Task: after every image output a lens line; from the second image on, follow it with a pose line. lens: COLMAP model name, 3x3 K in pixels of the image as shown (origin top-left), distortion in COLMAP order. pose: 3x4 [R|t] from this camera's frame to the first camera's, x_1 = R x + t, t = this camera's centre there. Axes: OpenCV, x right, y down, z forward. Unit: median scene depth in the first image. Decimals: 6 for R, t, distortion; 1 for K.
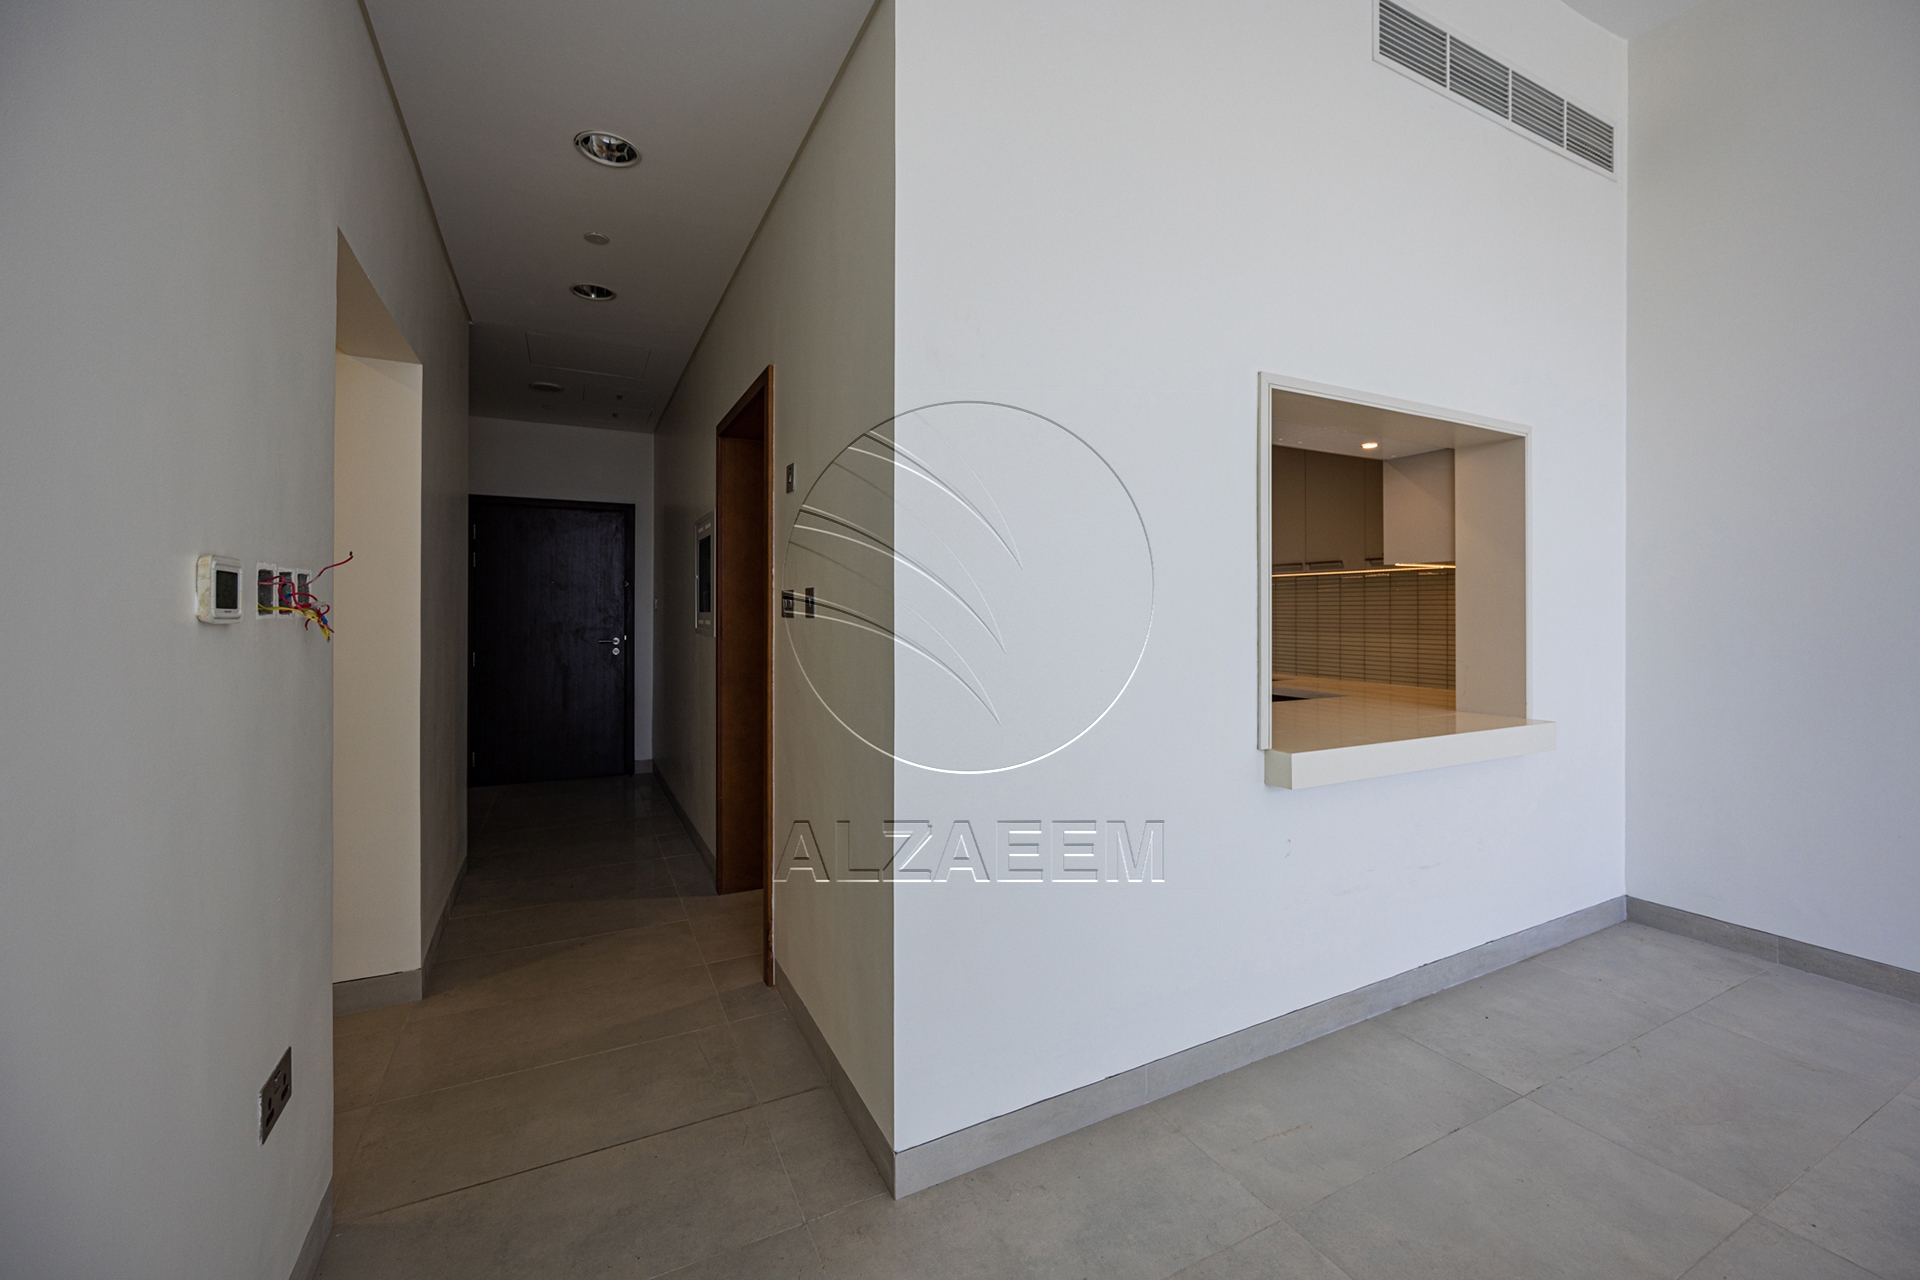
lens RADIAL K [[847.5, 0, 989.9], [0, 847.5, 607.4], [0, 0, 1]] dist [-0.002378, -0.000125]
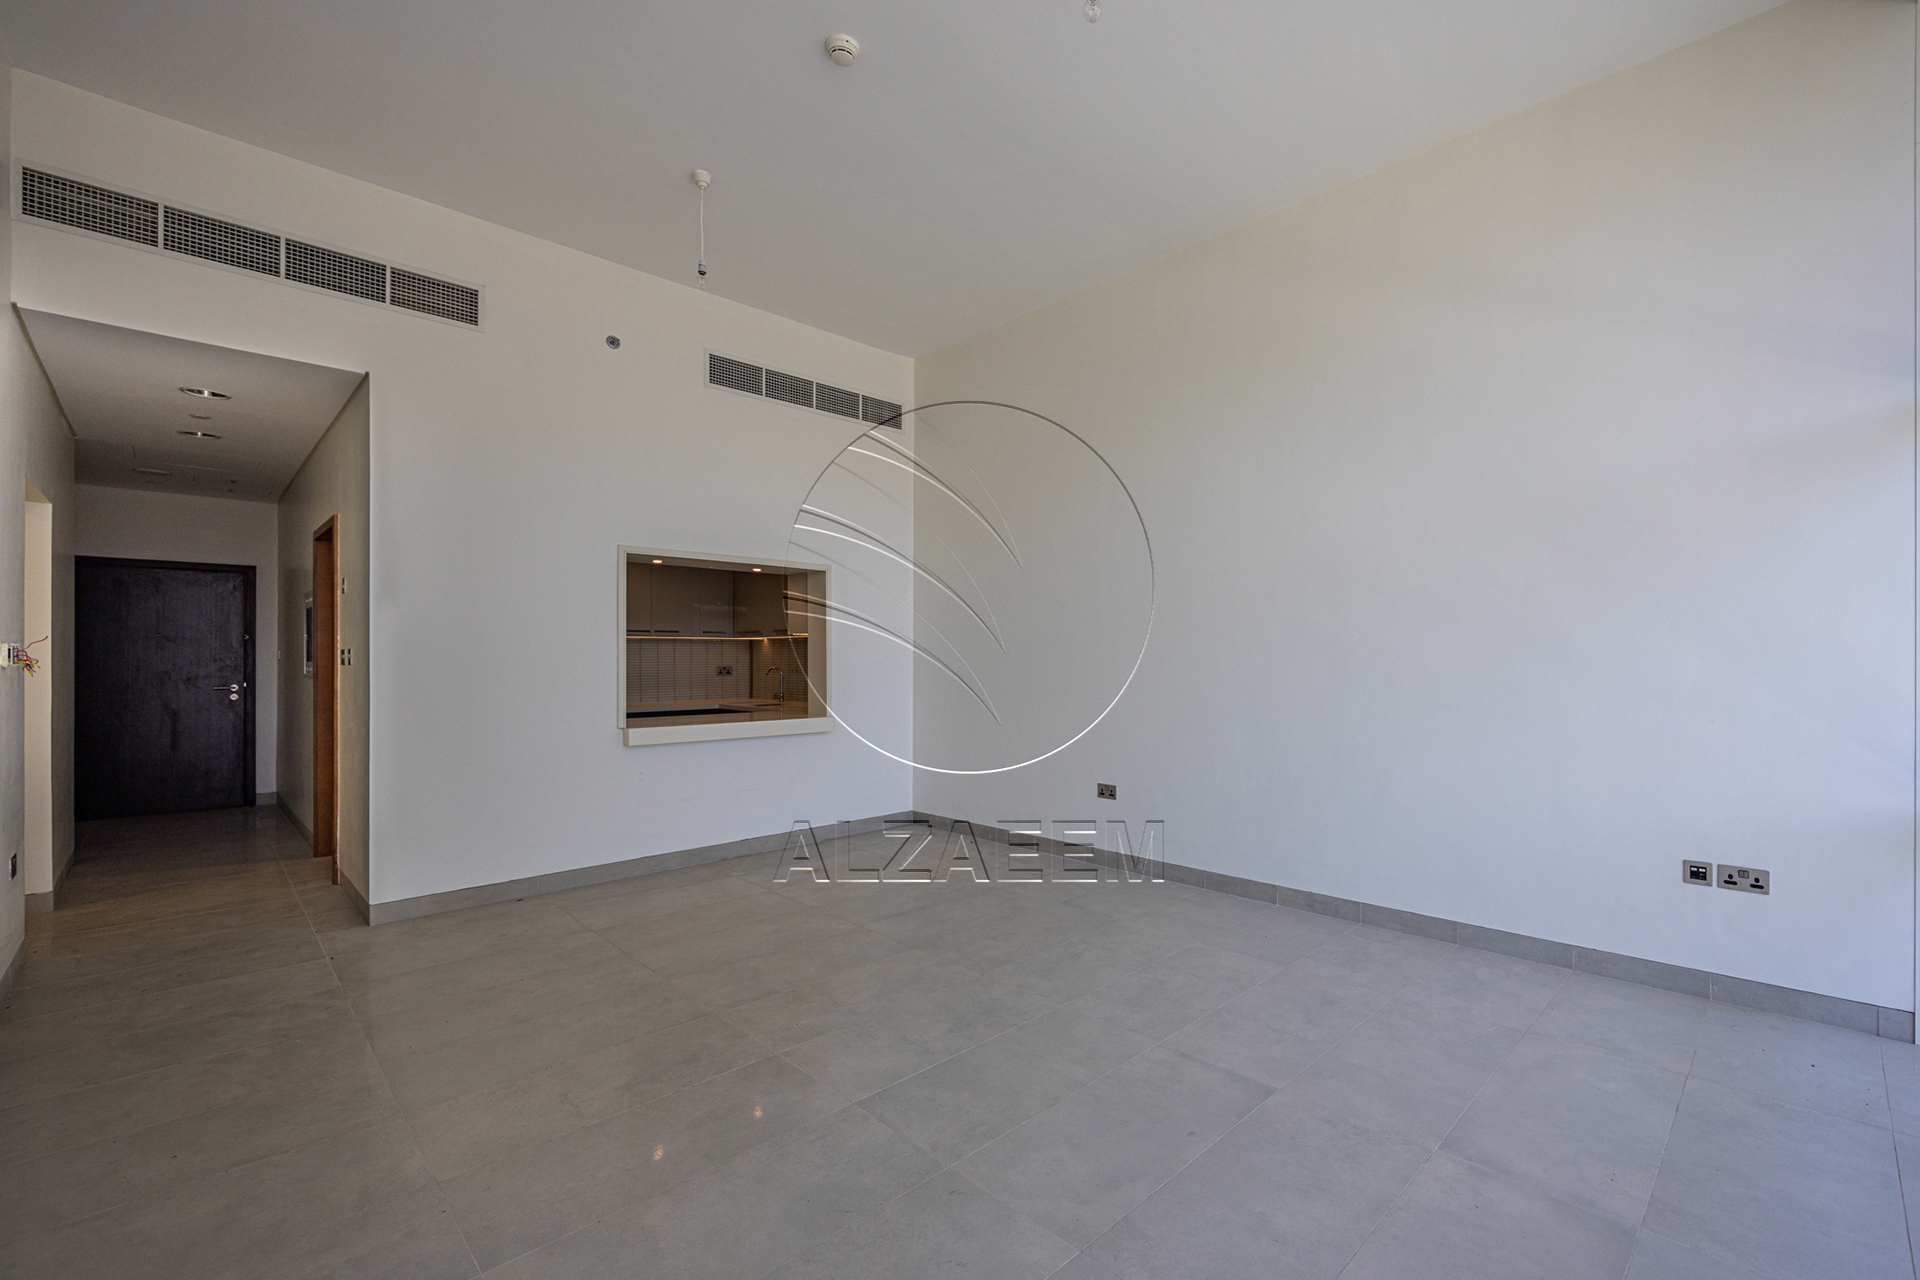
lens RADIAL K [[822.6, 0, 1090.8], [0, 822.6, 658.2], [0, 0, 1]] dist [-0.010046, 0.000784]
pose [[0.928698, -0.000821, 0.370836, 0.220584], [-0.000398, 0.999995, 0.003210, -0.003546], [-0.370837, -0.003128, 0.928693, -0.437864]]
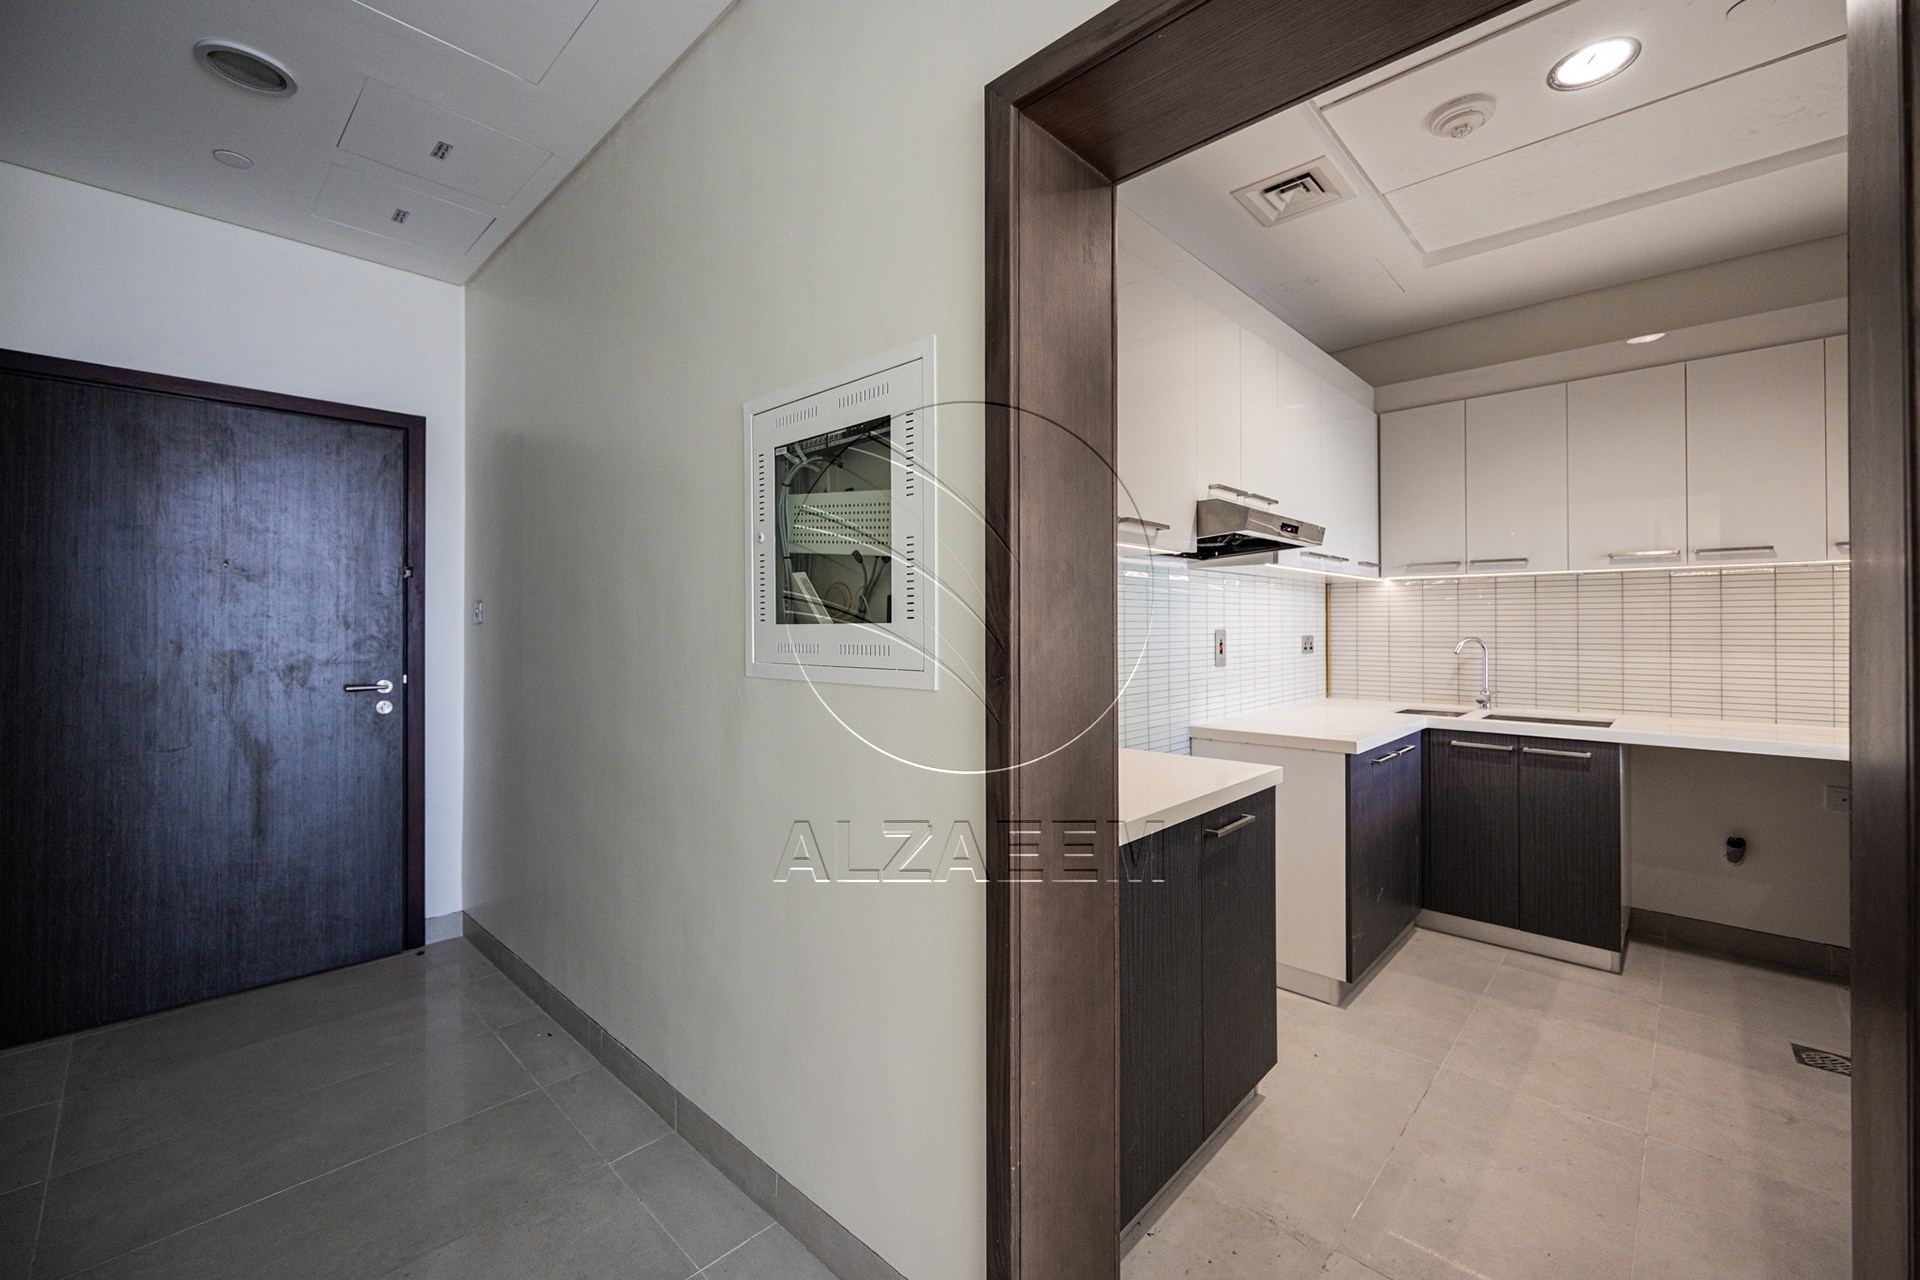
lens RADIAL K [[771.5, 0, 960.3], [0, 771.5, 622.3], [0, 0, 1]] dist [-0.000848, -0.000040]
pose [[0.977297, -0.005650, 0.211797, -0.212298], [0.007118, 0.999956, -0.006172, 0.007186], [-0.211753, 0.007540, 0.977294, 0.499910]]
